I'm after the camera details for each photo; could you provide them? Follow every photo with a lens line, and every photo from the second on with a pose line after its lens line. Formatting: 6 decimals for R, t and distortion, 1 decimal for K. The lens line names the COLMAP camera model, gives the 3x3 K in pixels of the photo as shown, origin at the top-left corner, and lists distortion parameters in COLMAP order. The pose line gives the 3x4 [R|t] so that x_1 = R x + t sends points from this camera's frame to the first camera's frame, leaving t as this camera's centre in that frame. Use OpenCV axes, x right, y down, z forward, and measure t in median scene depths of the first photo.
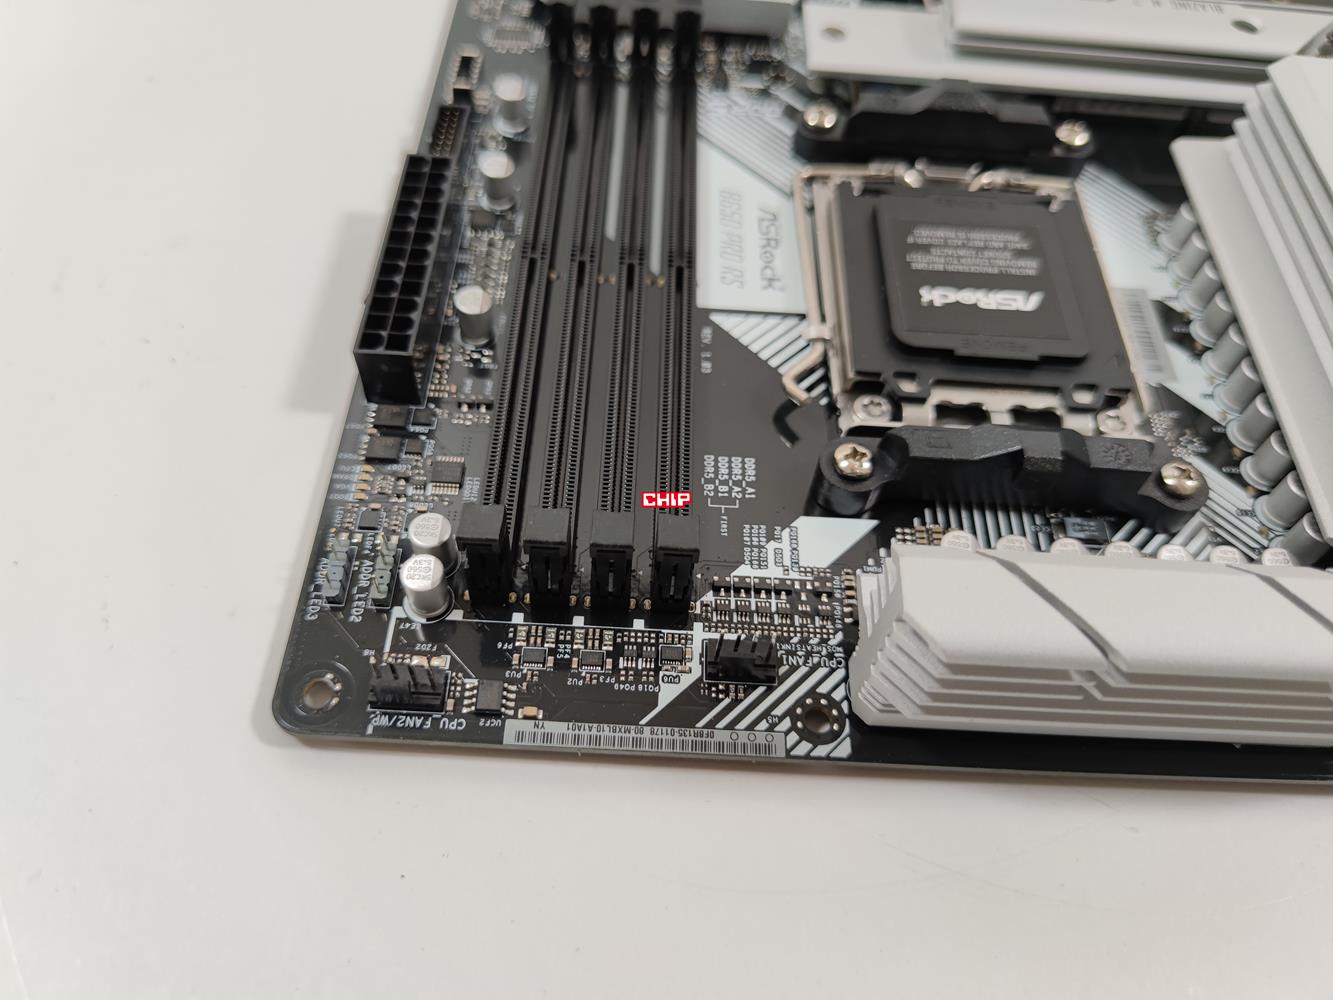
lens RADIAL K [[1040.7, 0, 650.9], [0, 1040.7, 499.3], [0, 0, 1]] dist [0.005246, -0.097835]
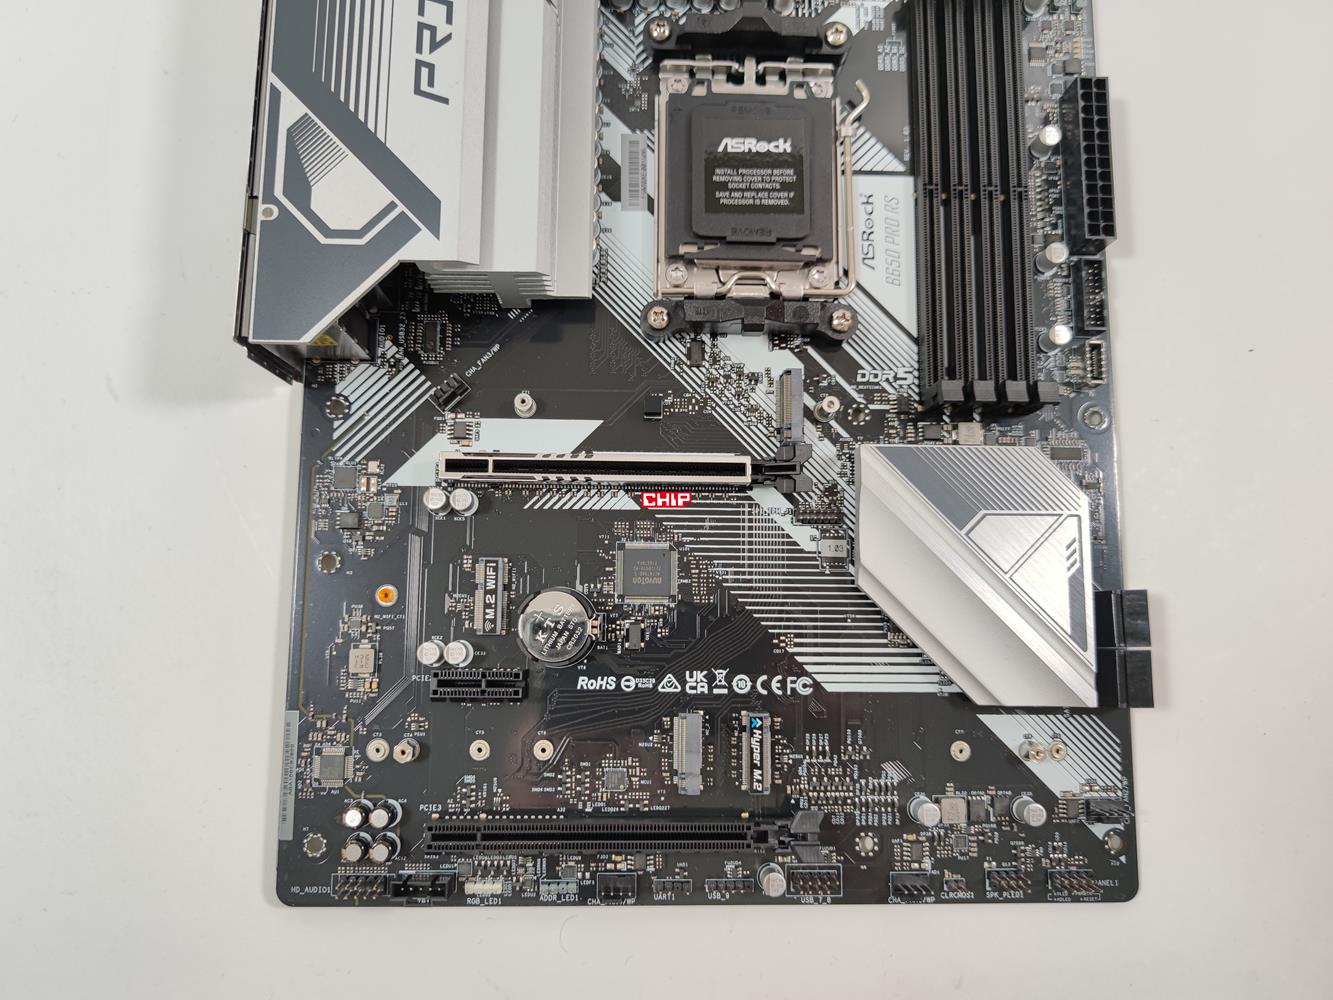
lens RADIAL K [[990.8, 0, 671.3], [0, 990.8, 493.9], [0, 0, 1]] dist [0.052496, -0.136073]
pose [[-0.995071, 0.017188, -0.097666, 0.649348], [-0.077998, -0.743850, 0.663780, -1.739929], [-0.061240, 0.668126, 0.741524, 0.219464]]
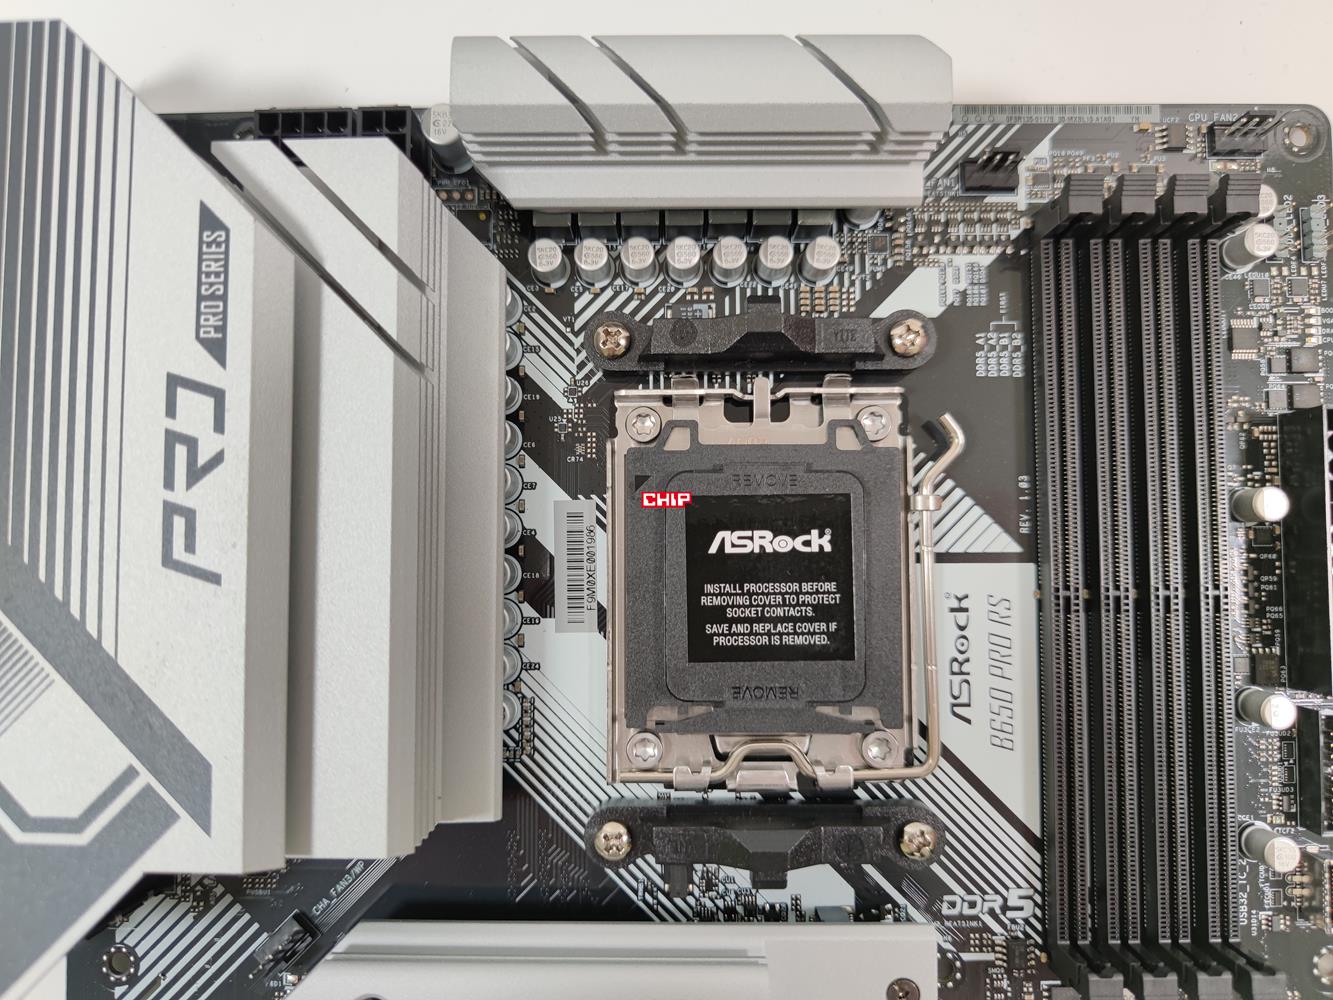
lens RADIAL K [[1016.2, 0, 659.6], [0, 1016.2, 497.0], [0, 0, 1]] dist [-0.007038, -0.034140]
pose [[-0.998602, 0.036092, -0.038609, 0.485398], [-0.052171, -0.790049, 0.610820, -0.786662], [-0.008457, 0.611981, 0.790828, 0.225704]]
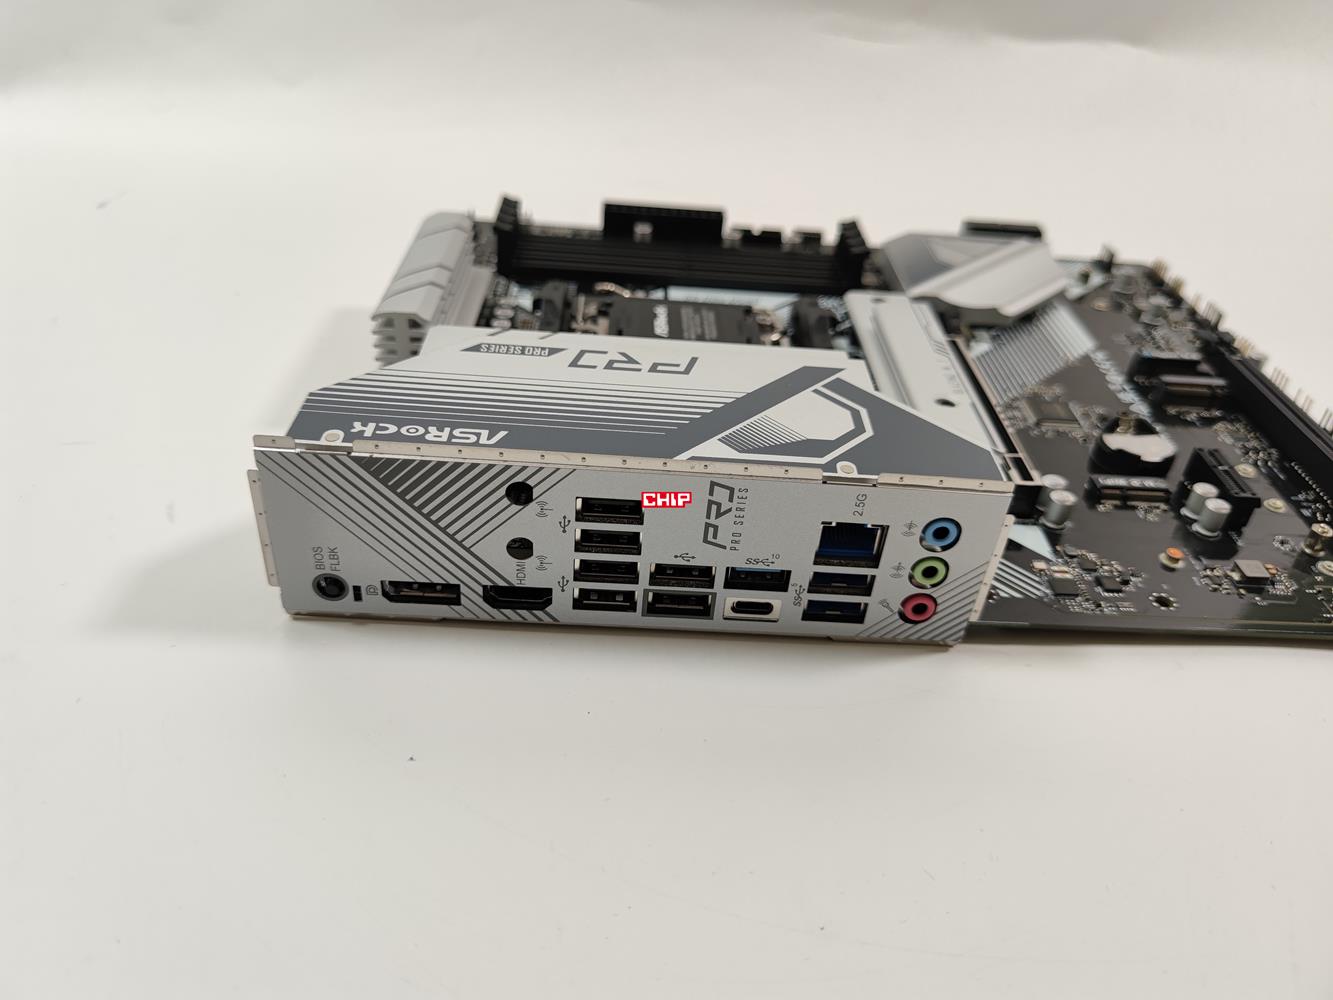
lens RADIAL K [[963.3, 0, 650.6], [0, 963.3, 500.6], [0, 0, 1]] dist [0.042554, -0.000028]
pose [[0.035863, 0.546534, -0.836669, 2.071149], [-0.857288, 0.447080, 0.255297, -0.503997], [0.513586, 0.708110, 0.484571, 0.398178]]
